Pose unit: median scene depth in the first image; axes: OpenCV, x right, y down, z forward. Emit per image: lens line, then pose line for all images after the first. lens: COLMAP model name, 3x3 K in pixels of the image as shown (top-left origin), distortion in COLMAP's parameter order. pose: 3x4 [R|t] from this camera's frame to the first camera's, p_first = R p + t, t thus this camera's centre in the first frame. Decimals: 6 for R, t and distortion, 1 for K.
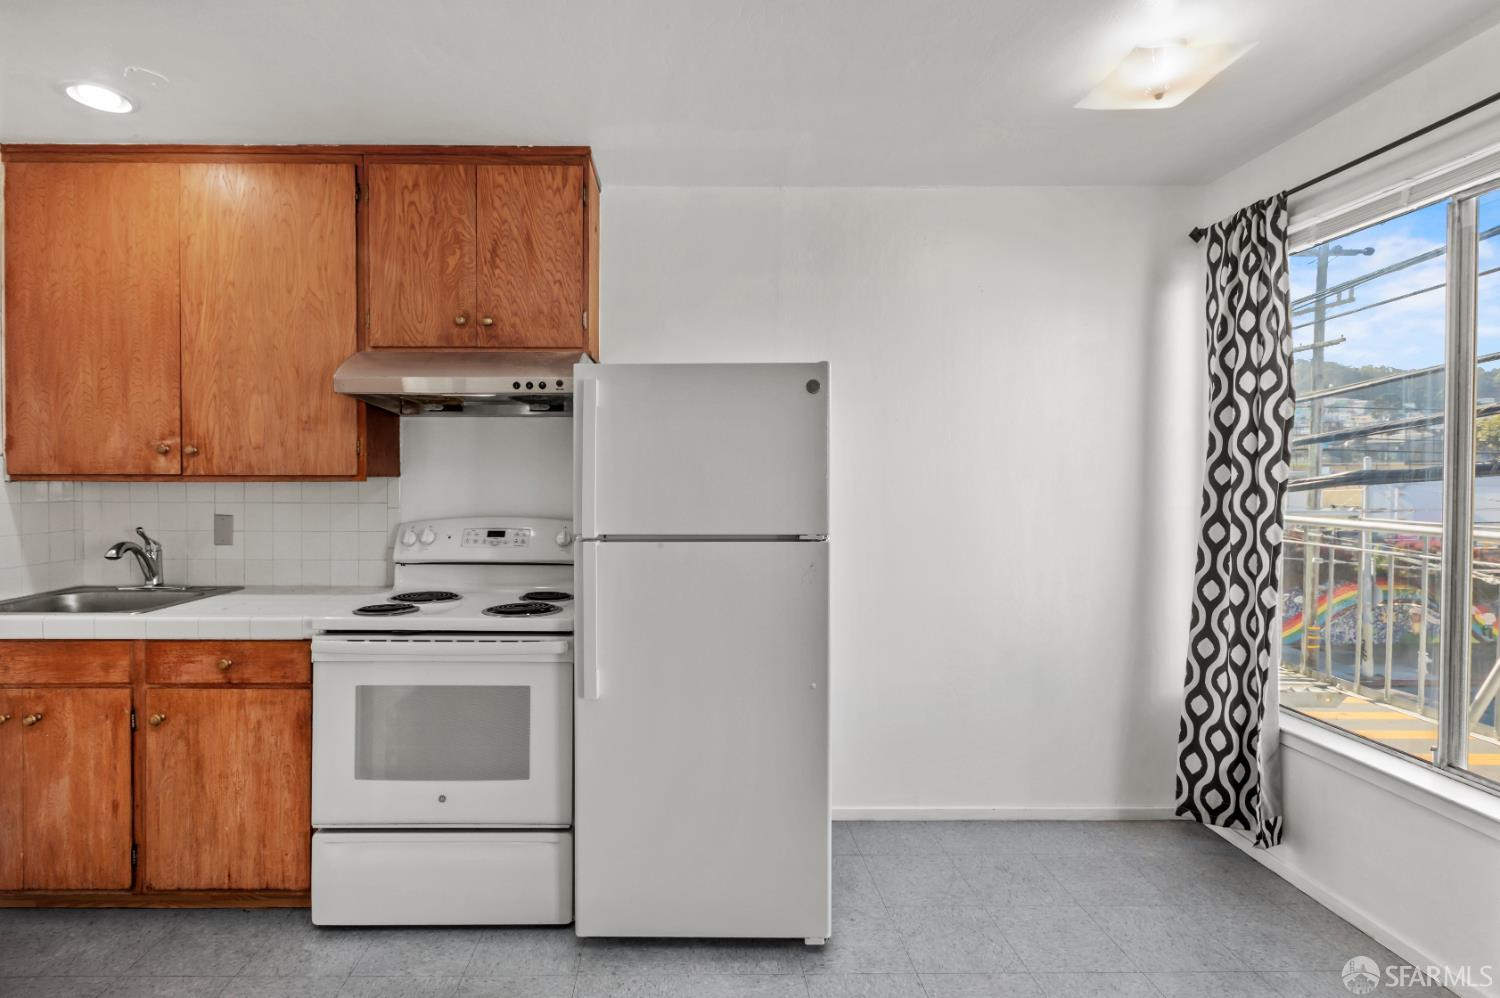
lens RADIAL K [[729.9, 0, 697.6], [0, 729.9, 487.4], [0, 0, 1]] dist [-0.000175, -0.000404]
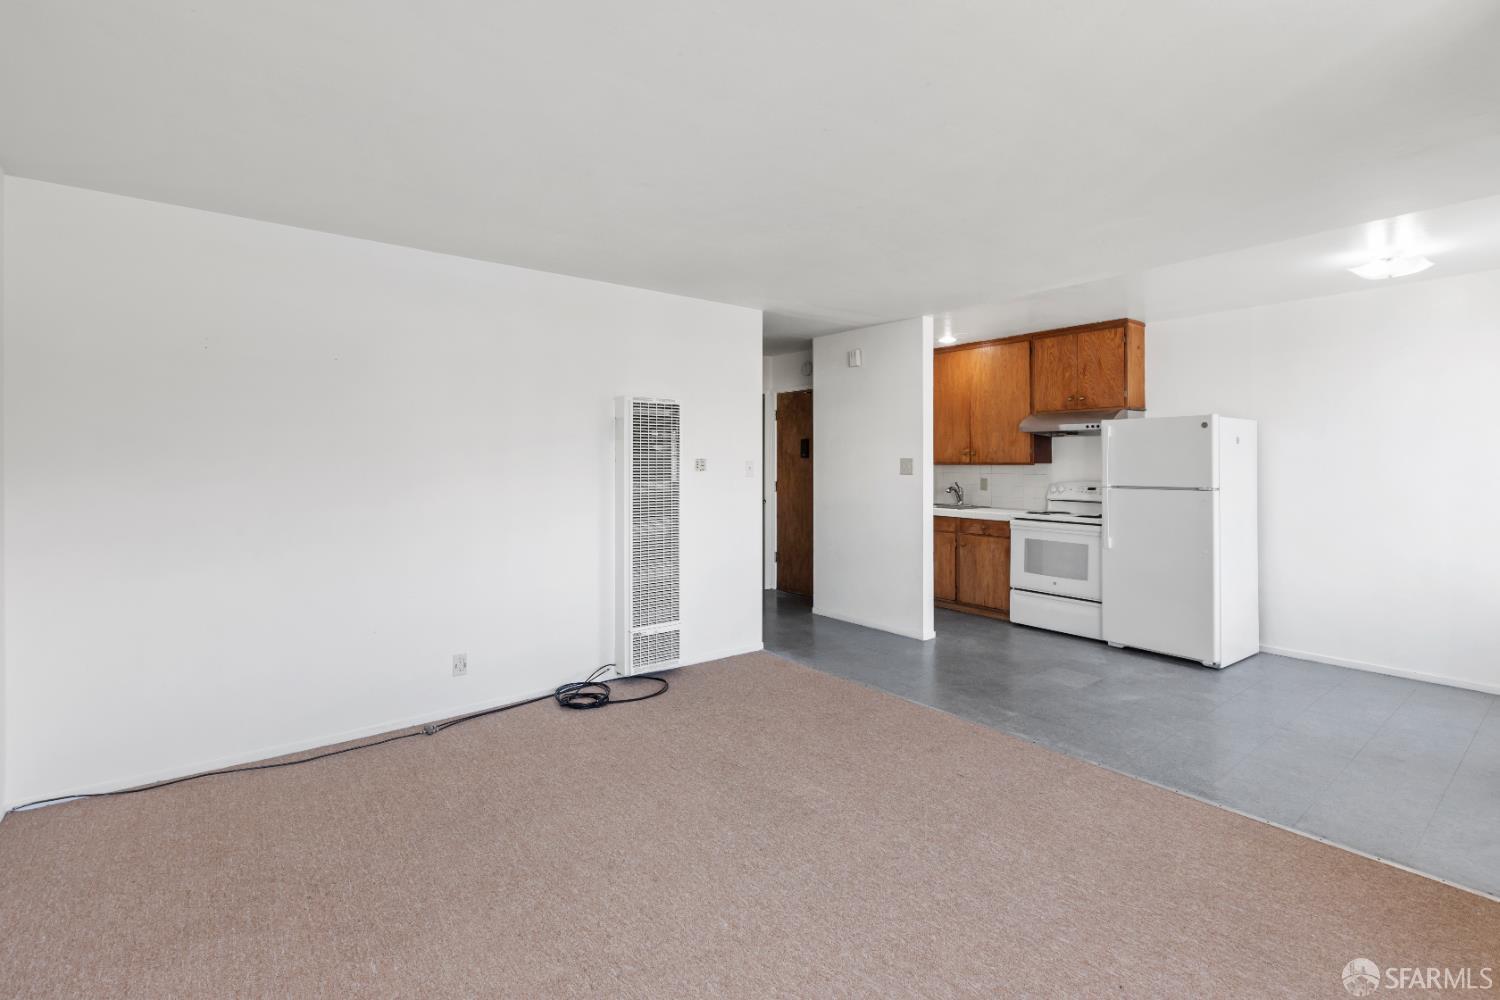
lens RADIAL K [[710.7, 0, 740.3], [0, 710.7, 457.5], [0, 0, 1]] dist [0.014930, 0.000053]
pose [[0.611498, -0.006742, -0.791217, 0.879387], [-0.010728, 0.999801, -0.016810, 0.018141], [0.791173, 0.018768, 0.611304, -1.315159]]
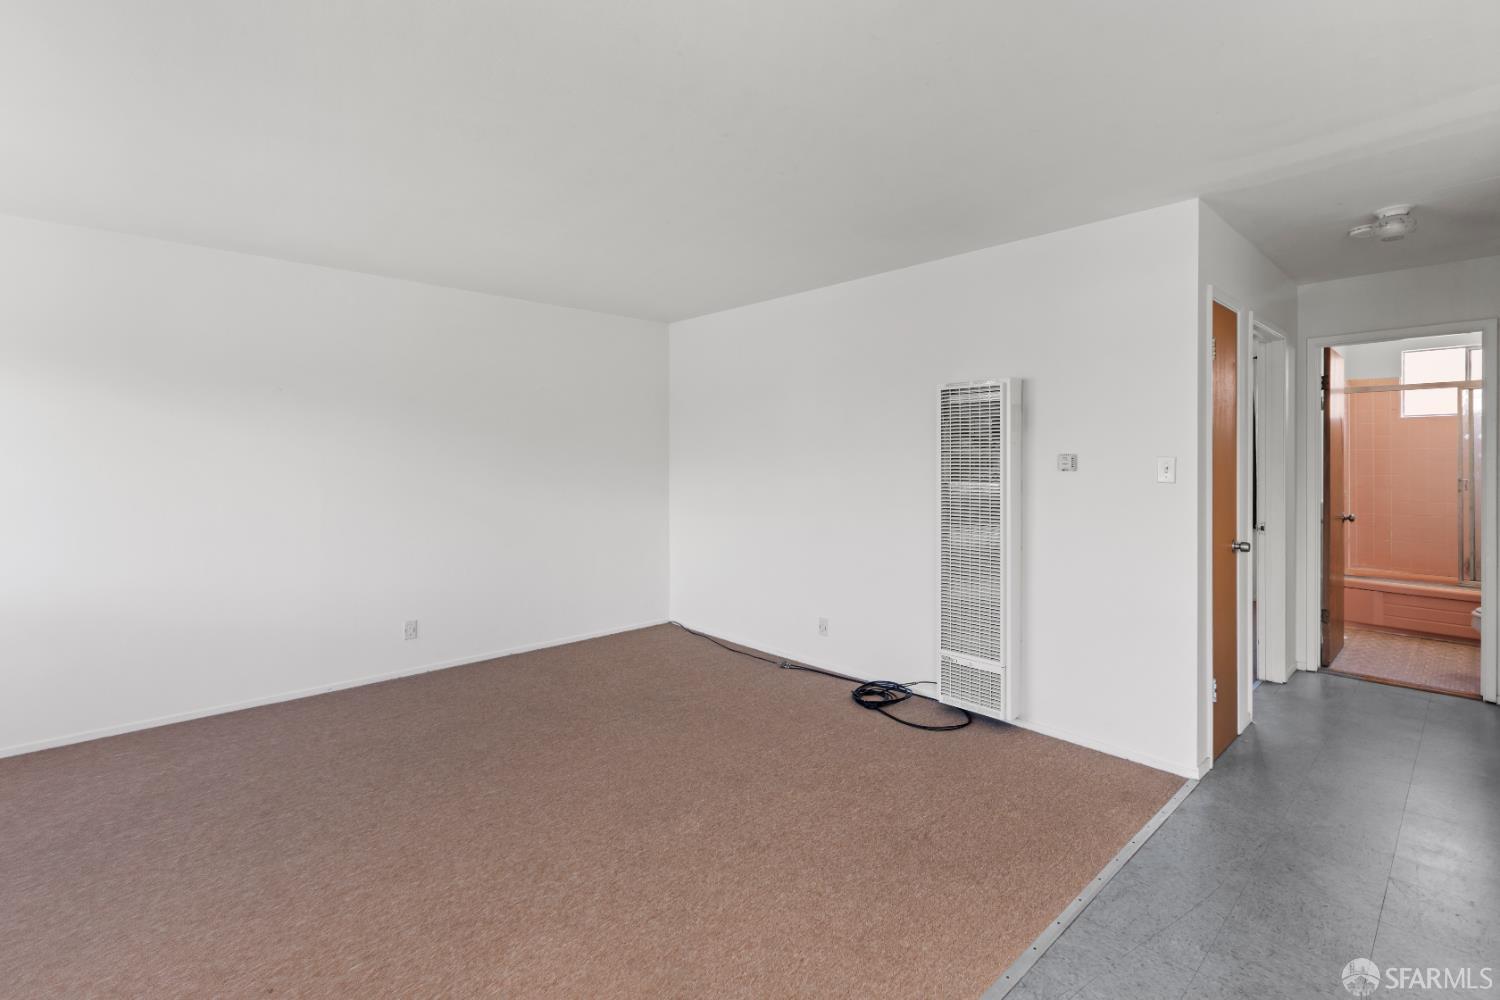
lens RADIAL K [[692.8, 0, 754.6], [0, 692.8, 456.1], [0, 0, 1]] dist [-0.000173, -0.000131]
pose [[-0.748397, -0.001872, -0.663249, 0.617625], [-0.010820, 0.999897, 0.009388, -0.012570], [0.663163, 0.014203, -0.748340, 0.399202]]
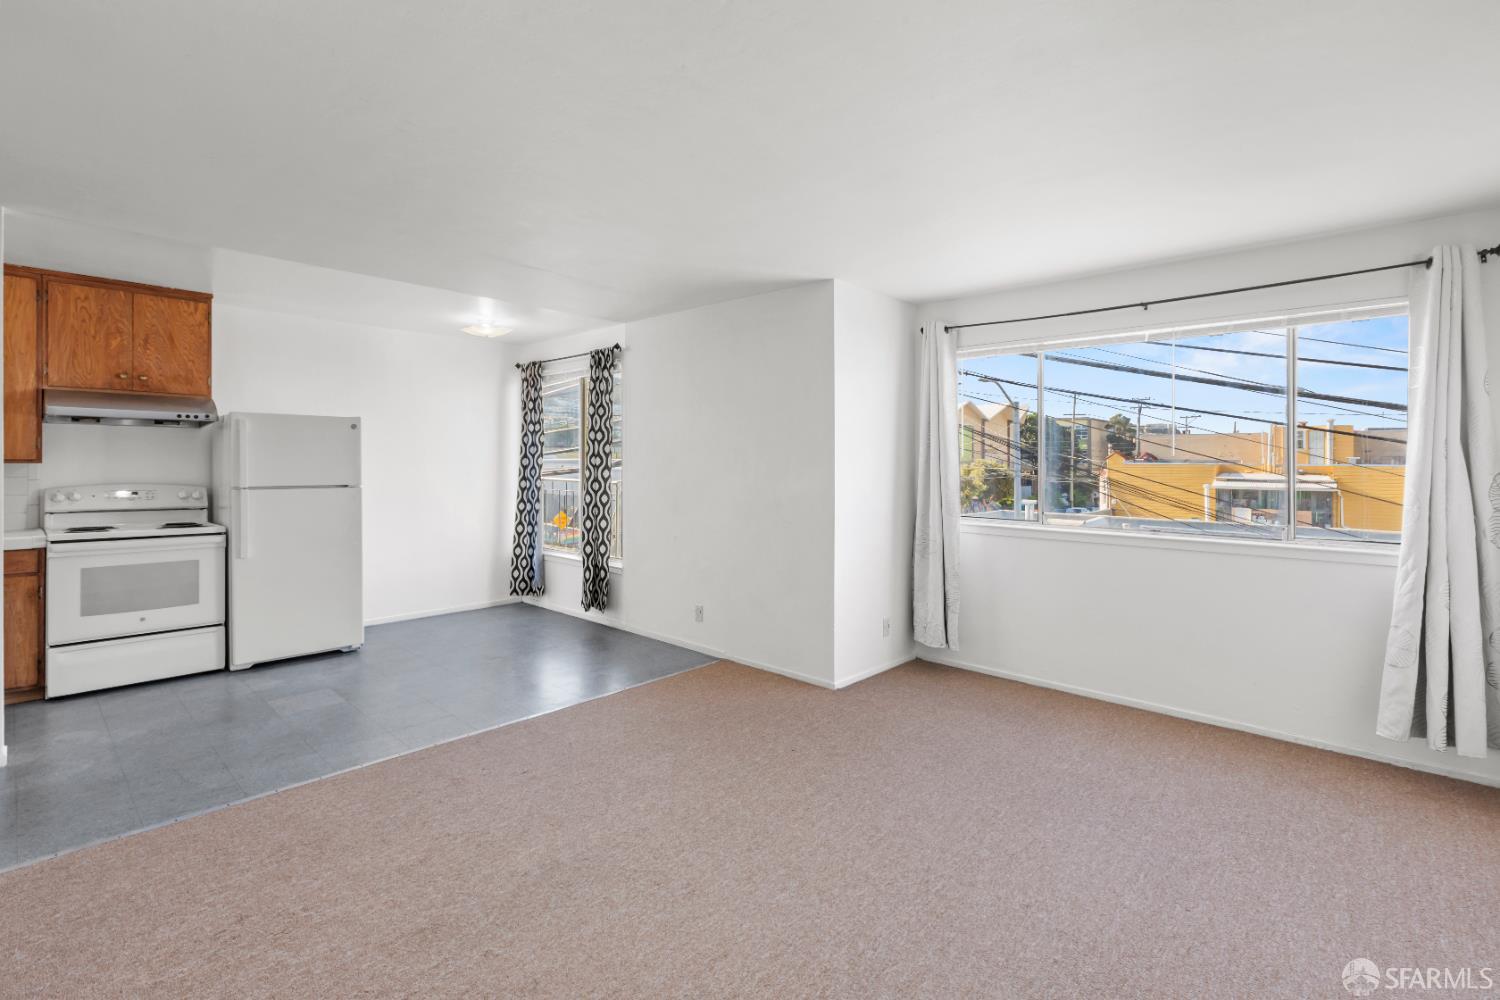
lens RADIAL K [[657.0, 0, 789.5], [0, 657.0, 473.3], [0, 0, 1]] dist [-0.001673, -0.000527]
pose [[0.652747, -0.009014, 0.757523, -0.481073], [0.006367, 0.999959, 0.006412, 0.016535], [-0.757549, 0.000638, 0.652777, -1.353000]]
